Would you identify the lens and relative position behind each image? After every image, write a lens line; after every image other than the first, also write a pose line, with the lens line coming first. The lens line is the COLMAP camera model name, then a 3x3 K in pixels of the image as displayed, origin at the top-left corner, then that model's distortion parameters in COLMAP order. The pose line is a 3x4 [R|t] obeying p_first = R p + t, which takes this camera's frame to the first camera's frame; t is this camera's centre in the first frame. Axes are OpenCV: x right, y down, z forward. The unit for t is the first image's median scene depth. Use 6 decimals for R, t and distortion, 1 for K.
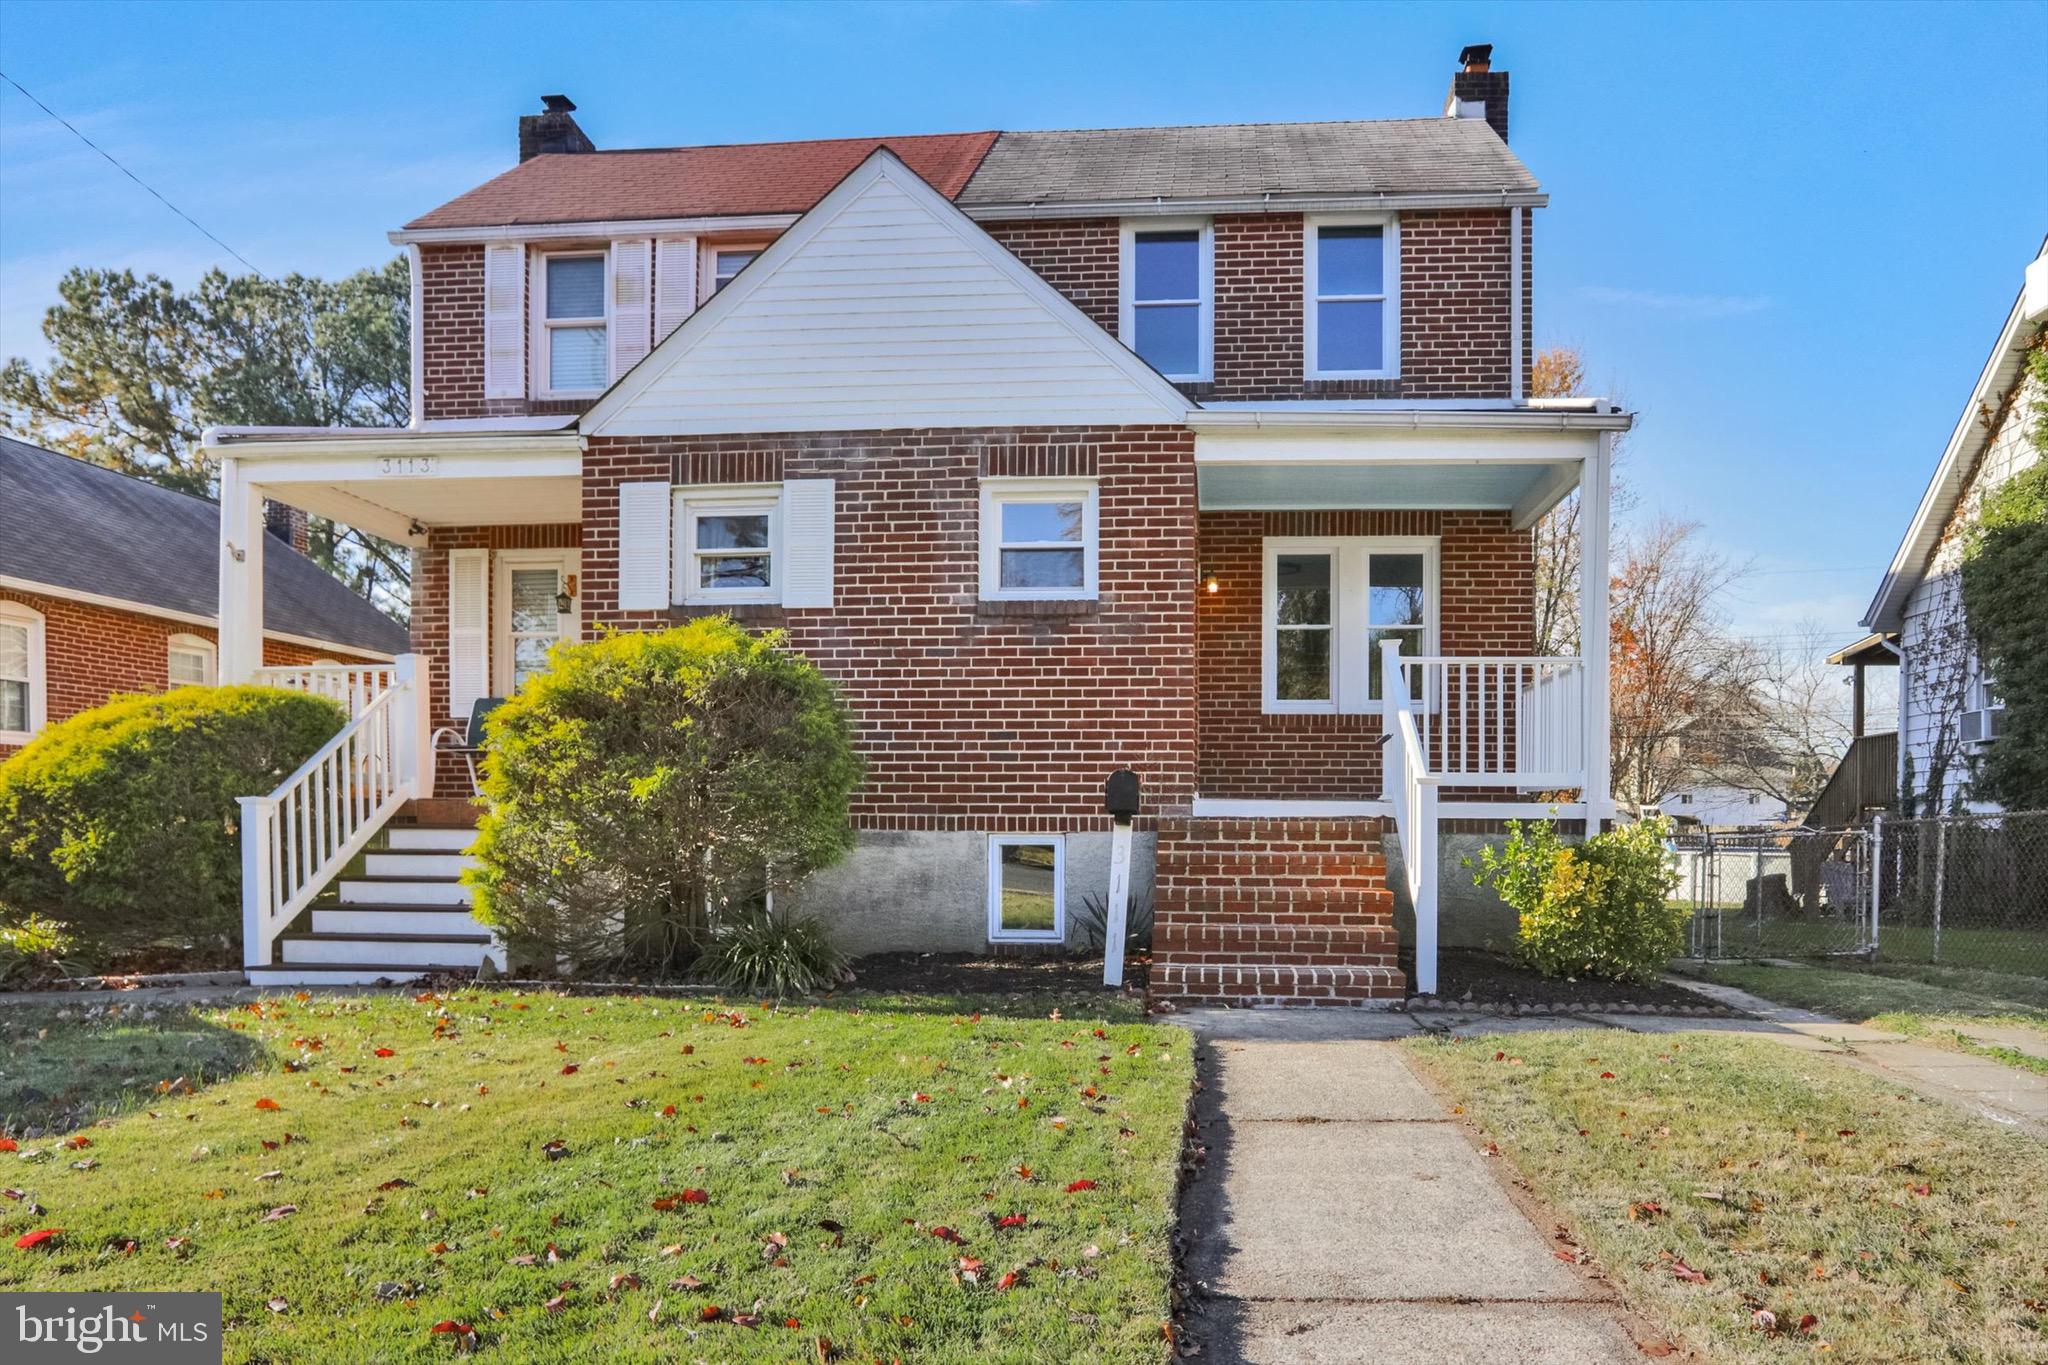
lens RADIAL K [[1249.3, 0, 1118.8], [0, 1249.3, 850.6], [0, 0, 1]] dist [-0.075594, 0.049548]
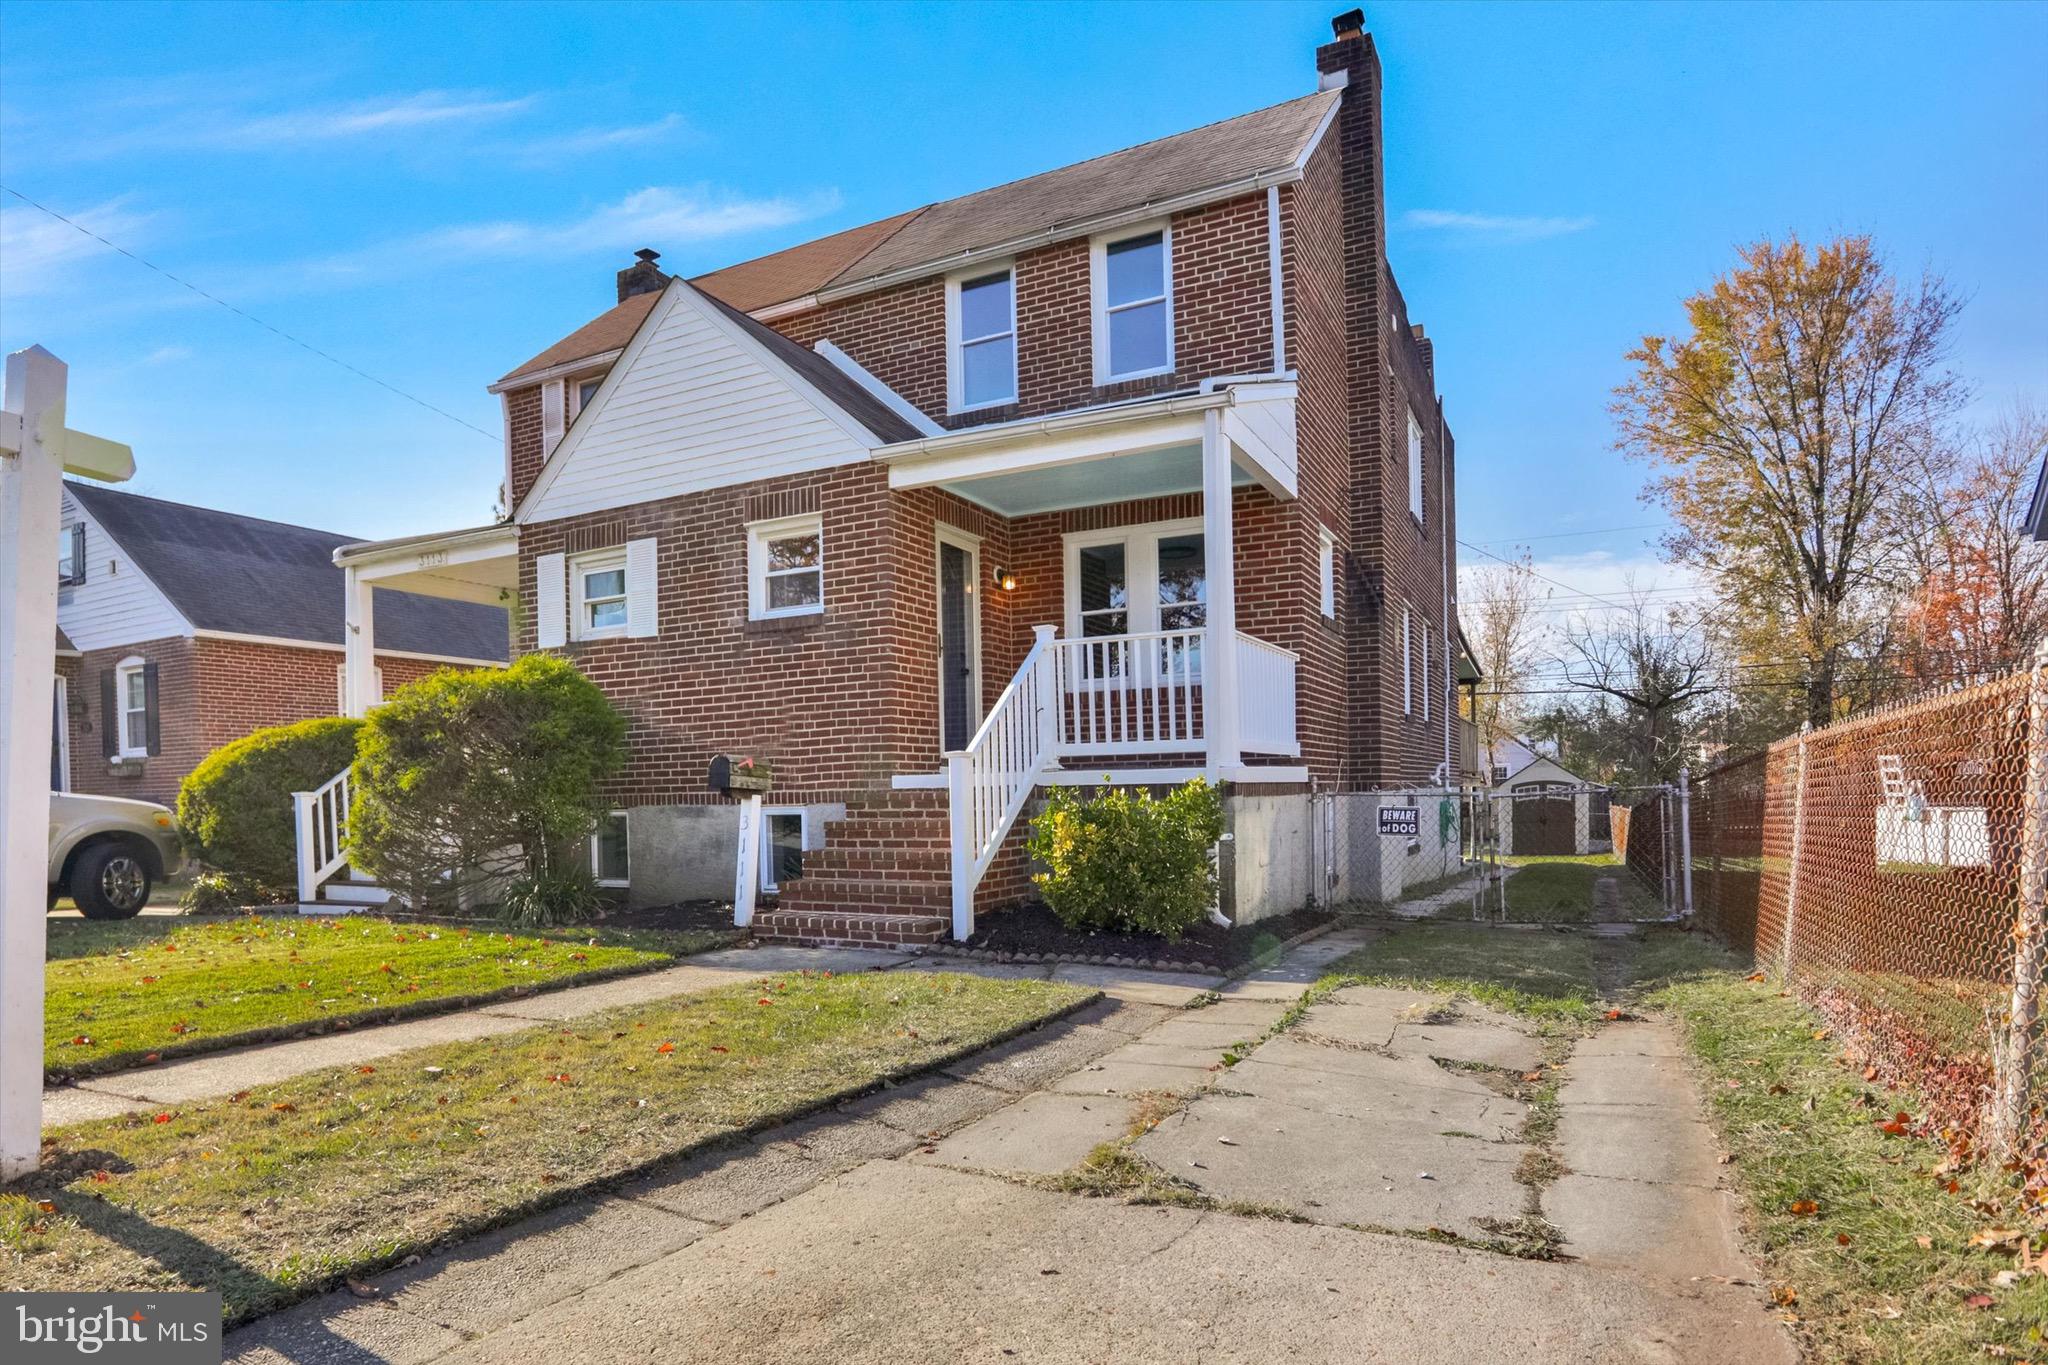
lens RADIAL K [[1159.1, 0, 983.2], [0, 1159.1, 825.3], [0, 0, 1]] dist [-0.075695, 0.048309]
pose [[0.913207, -0.010784, -0.407354, 0.577565], [0.013511, 0.999901, 0.003817, 0.004098], [0.407273, -0.008990, 0.913262, 0.030335]]
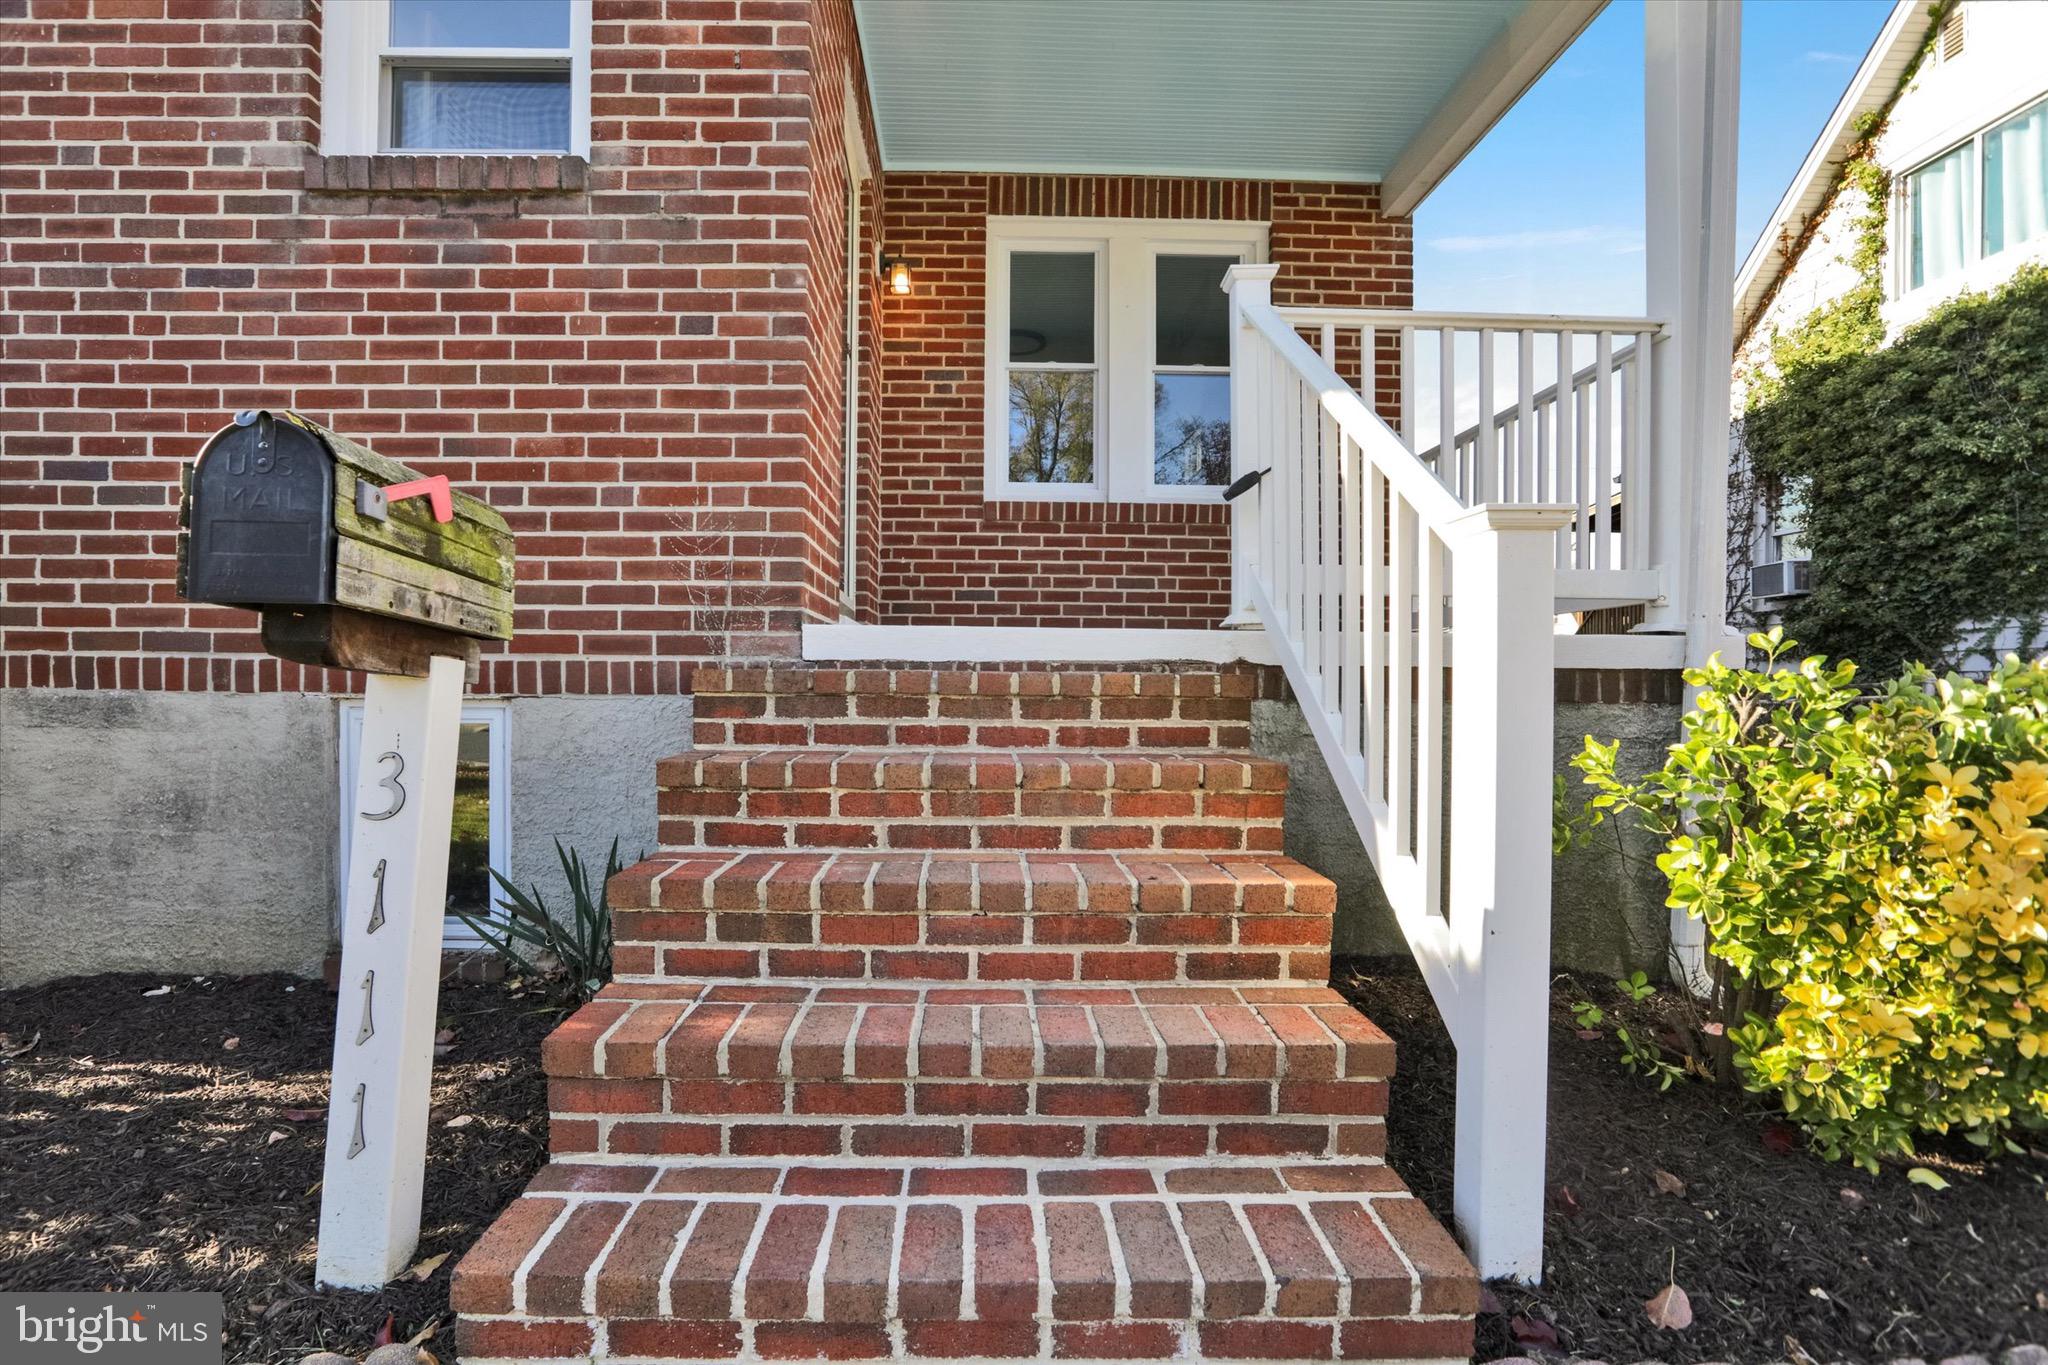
lens RADIAL K [[952.2, 0, 991.4], [0, 952.2, 694.8], [0, 0, 1]] dist [-0.047654, 0.018168]
pose [[0.995642, 0.002141, 0.093232, 0.092075], [-0.001049, 0.999930, -0.011761, -0.011538], [-0.093251, 0.011612, 0.995575, 0.658481]]
